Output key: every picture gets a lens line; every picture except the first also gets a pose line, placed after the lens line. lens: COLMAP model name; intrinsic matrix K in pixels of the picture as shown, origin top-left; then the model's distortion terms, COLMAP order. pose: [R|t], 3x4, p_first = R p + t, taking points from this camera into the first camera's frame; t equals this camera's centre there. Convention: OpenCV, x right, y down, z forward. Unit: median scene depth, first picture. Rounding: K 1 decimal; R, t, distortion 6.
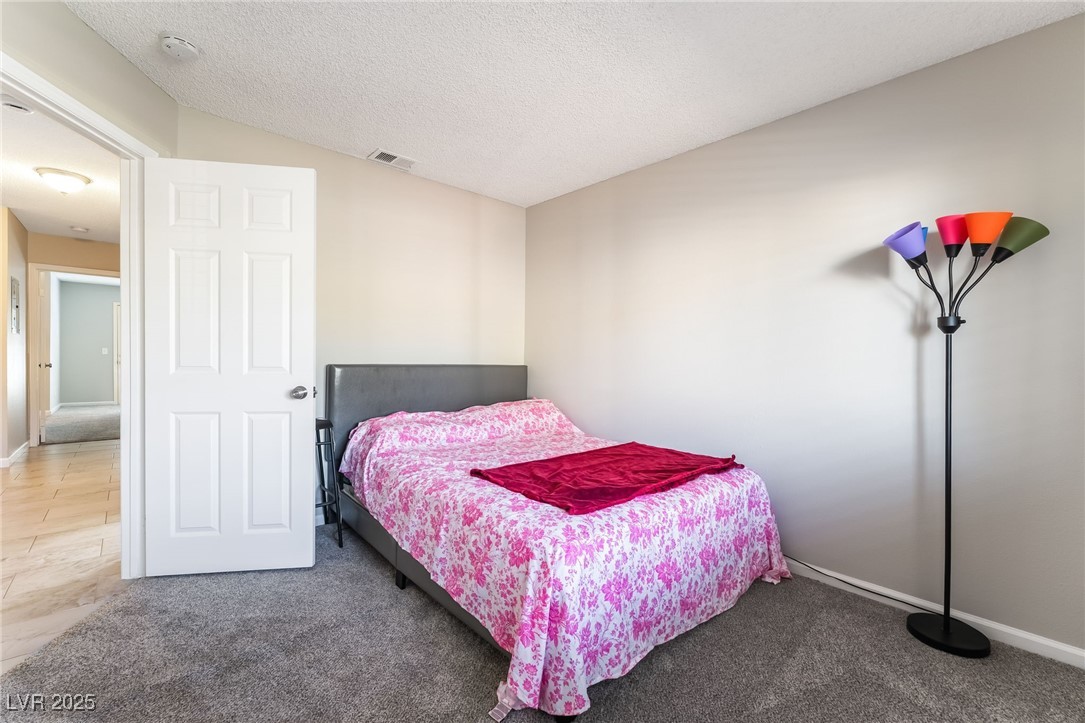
lens RADIAL K [[459.6, 0, 540.5], [0, 459.6, 365.9], [0, 0, 1]] dist [0.006685, -0.000119]
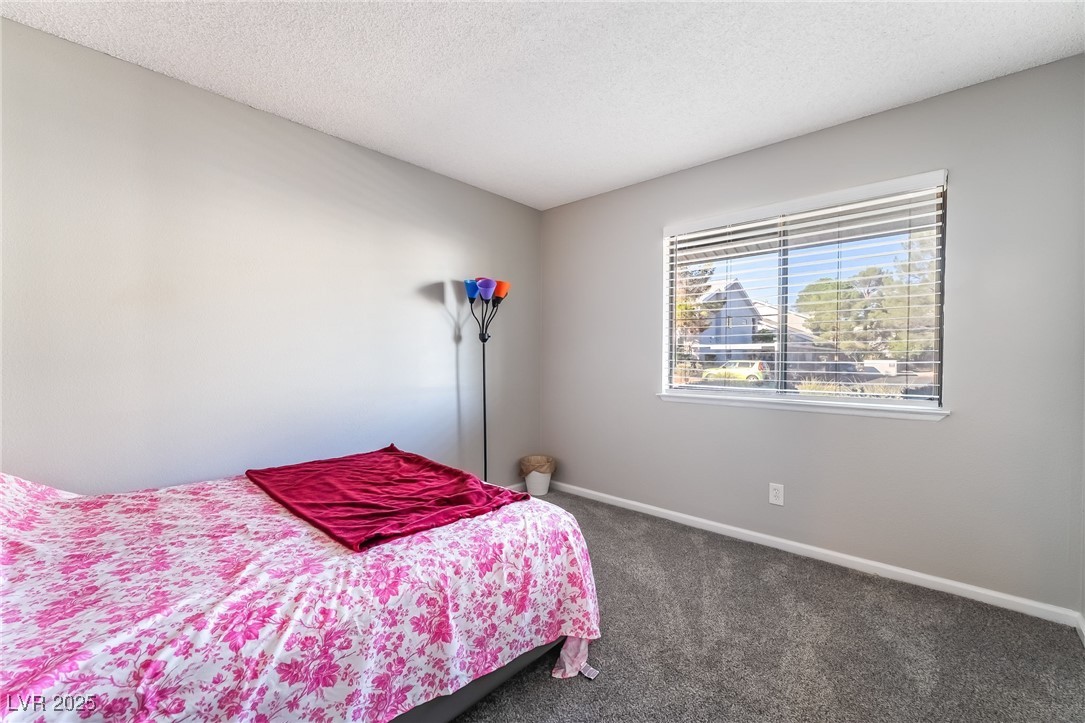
lens RADIAL K [[459.6, 0, 540.5], [0, 459.6, 365.9], [0, 0, 1]] dist [0.006685, -0.000119]
pose [[-0.097246, -0.034593, 0.994659, -0.927840], [0.013535, 0.999257, 0.036076, -0.040841], [-0.995168, 0.016971, -0.096706, 0.950396]]
